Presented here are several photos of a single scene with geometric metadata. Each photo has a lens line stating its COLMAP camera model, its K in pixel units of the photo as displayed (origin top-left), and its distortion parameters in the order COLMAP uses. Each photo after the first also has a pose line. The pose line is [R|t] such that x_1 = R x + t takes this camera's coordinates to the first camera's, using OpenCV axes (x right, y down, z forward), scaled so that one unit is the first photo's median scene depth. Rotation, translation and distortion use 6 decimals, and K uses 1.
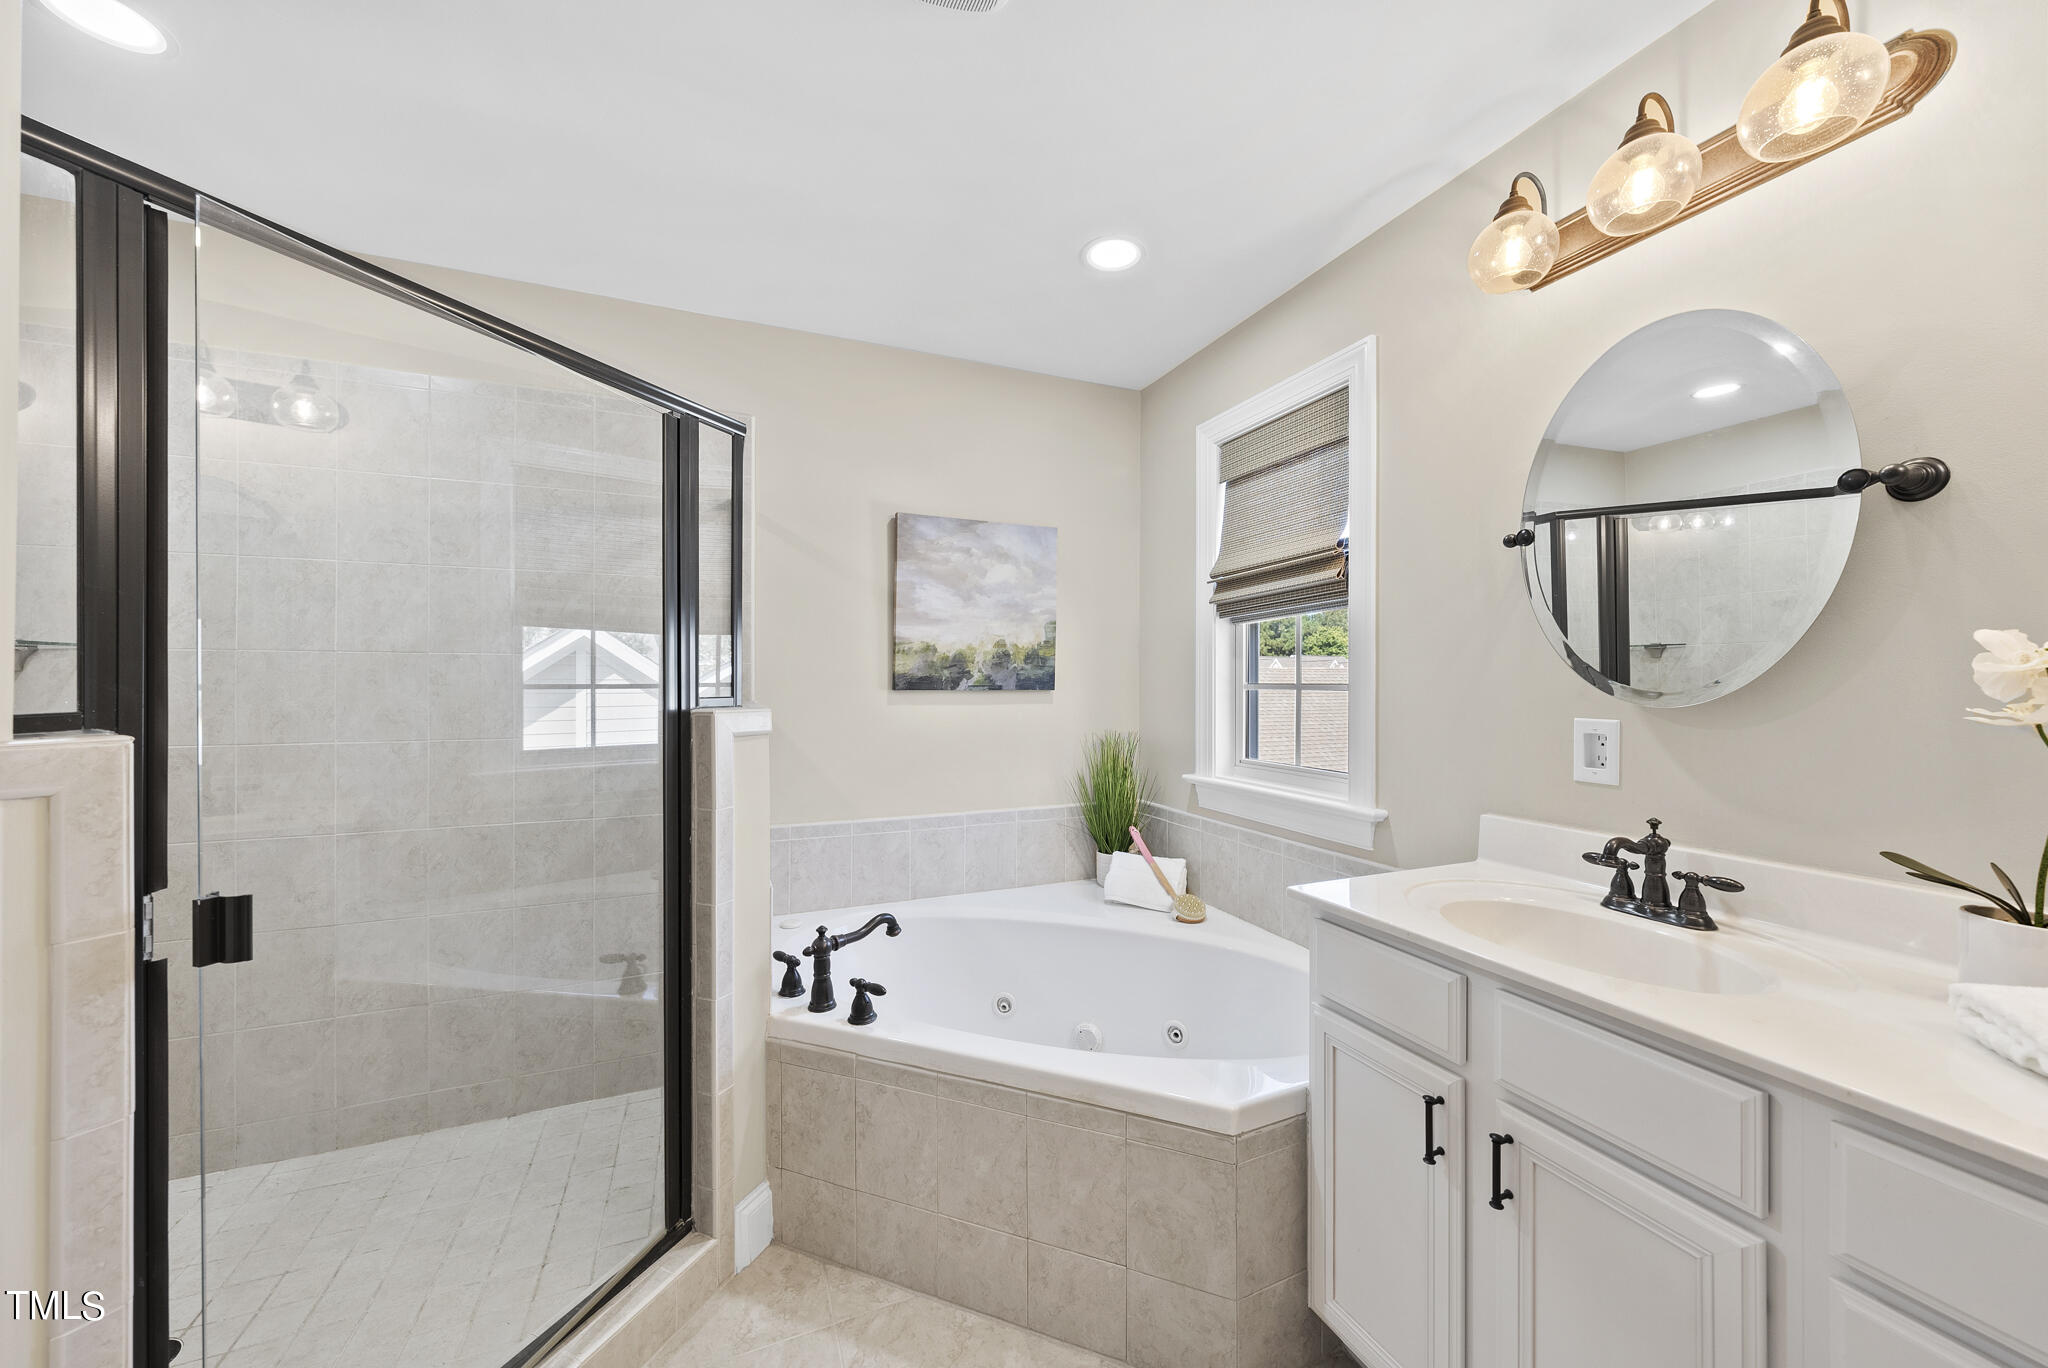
lens RADIAL K [[758.0, 0, 1024.6], [0, 758.0, 673.9], [0, 0, 1]] dist [0.000116, -0.000274]
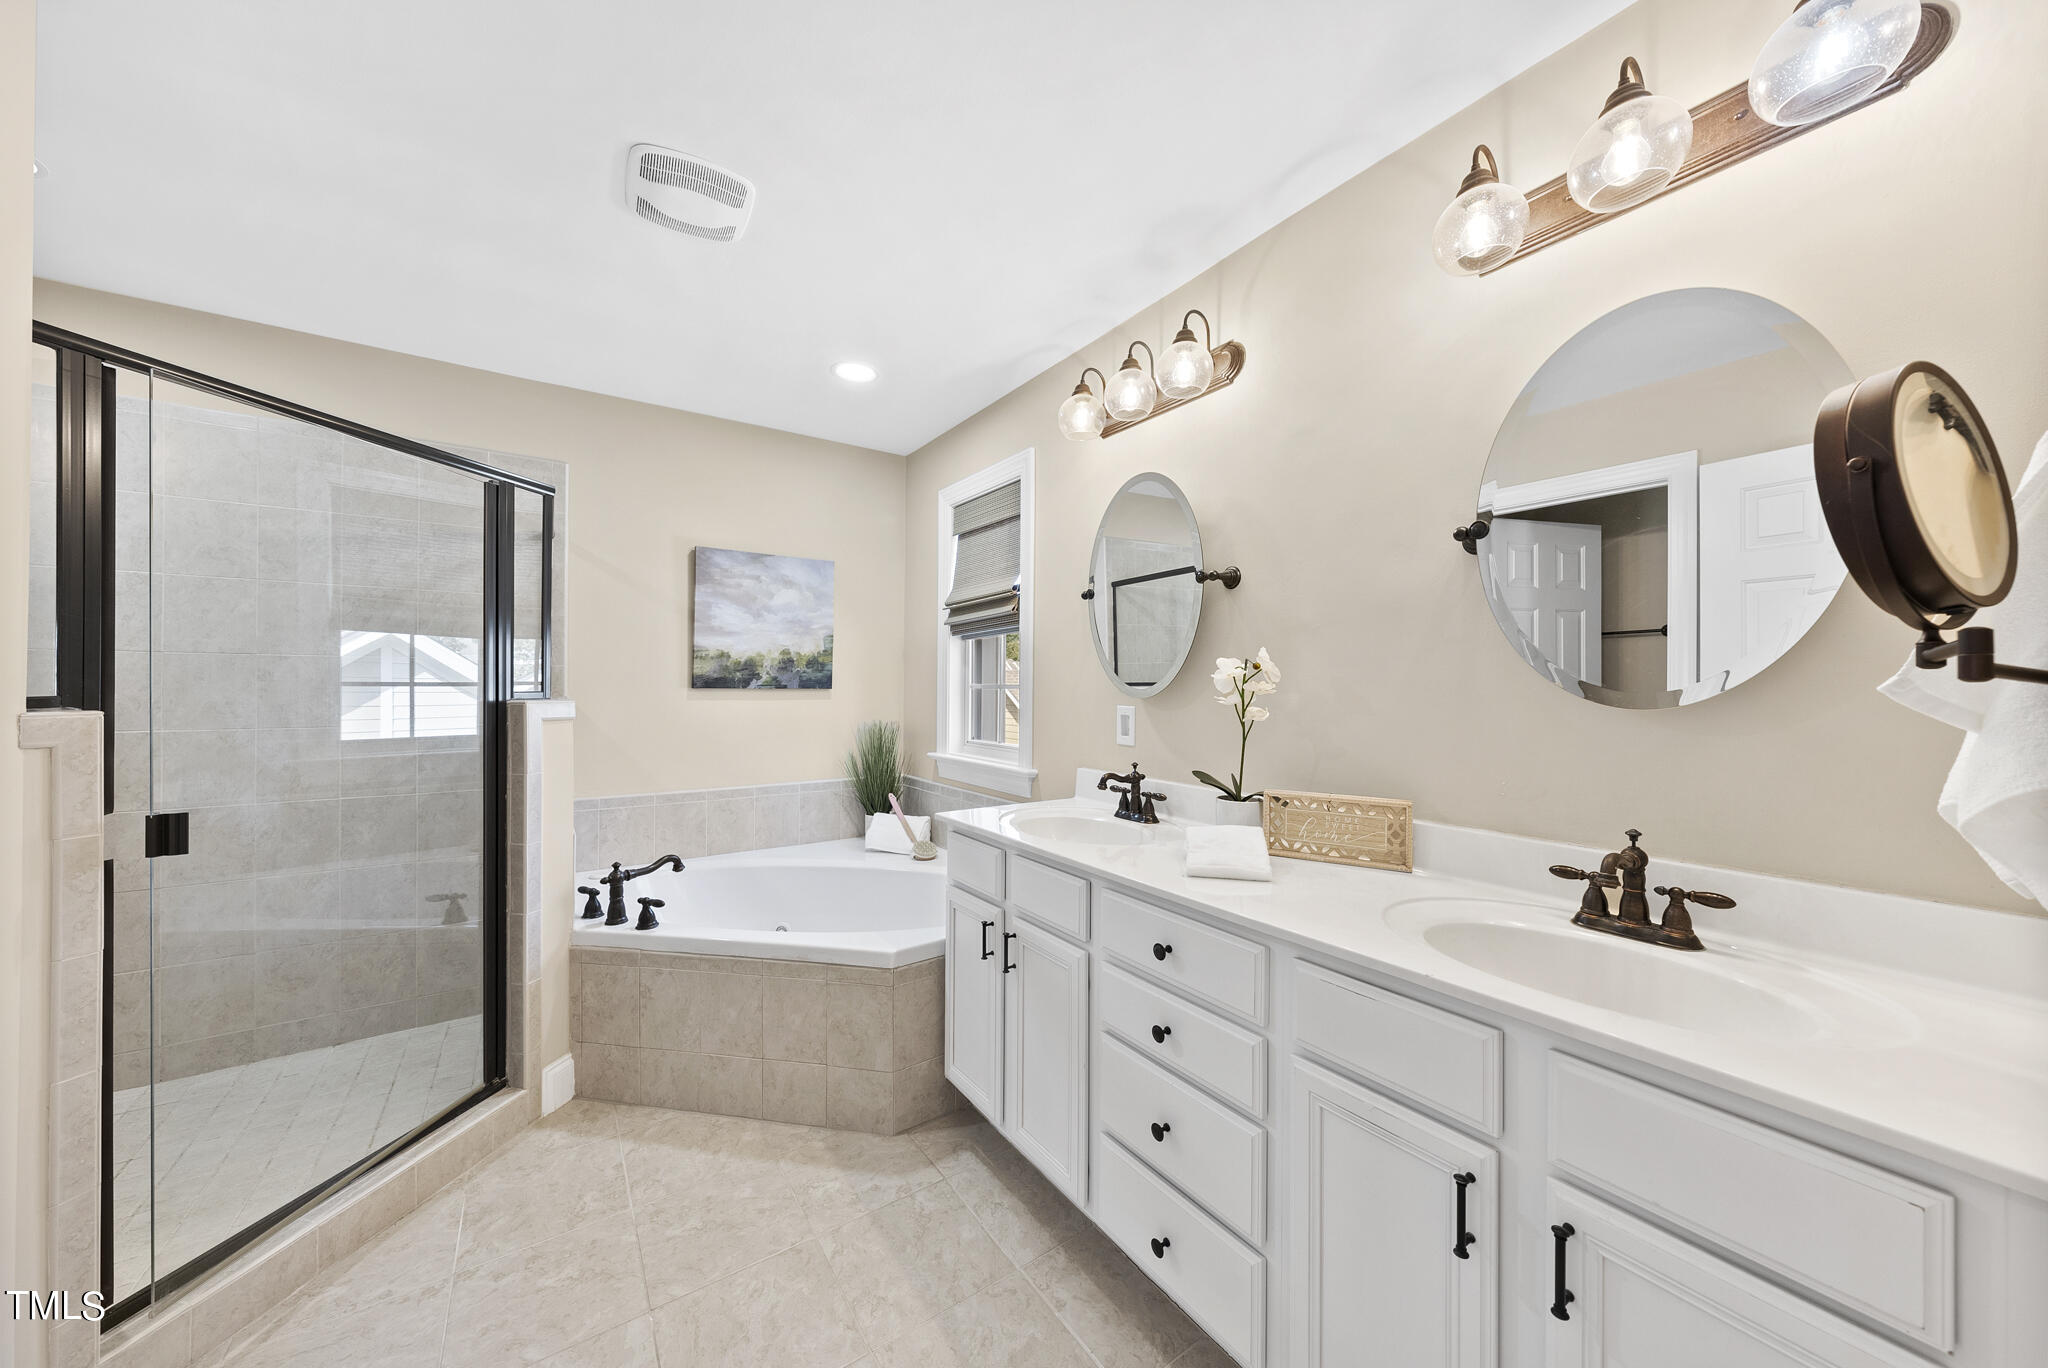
lens RADIAL K [[709.8, 0, 1025.3], [0, 709.8, 679.4], [0, 0, 1]] dist [-0.000837, 0.000011]
pose [[0.978145, 0.006708, 0.207816, 0.155774], [-0.007611, 0.999965, 0.003544, -0.001695], [-0.207785, -0.005048, 0.978161, -0.333022]]
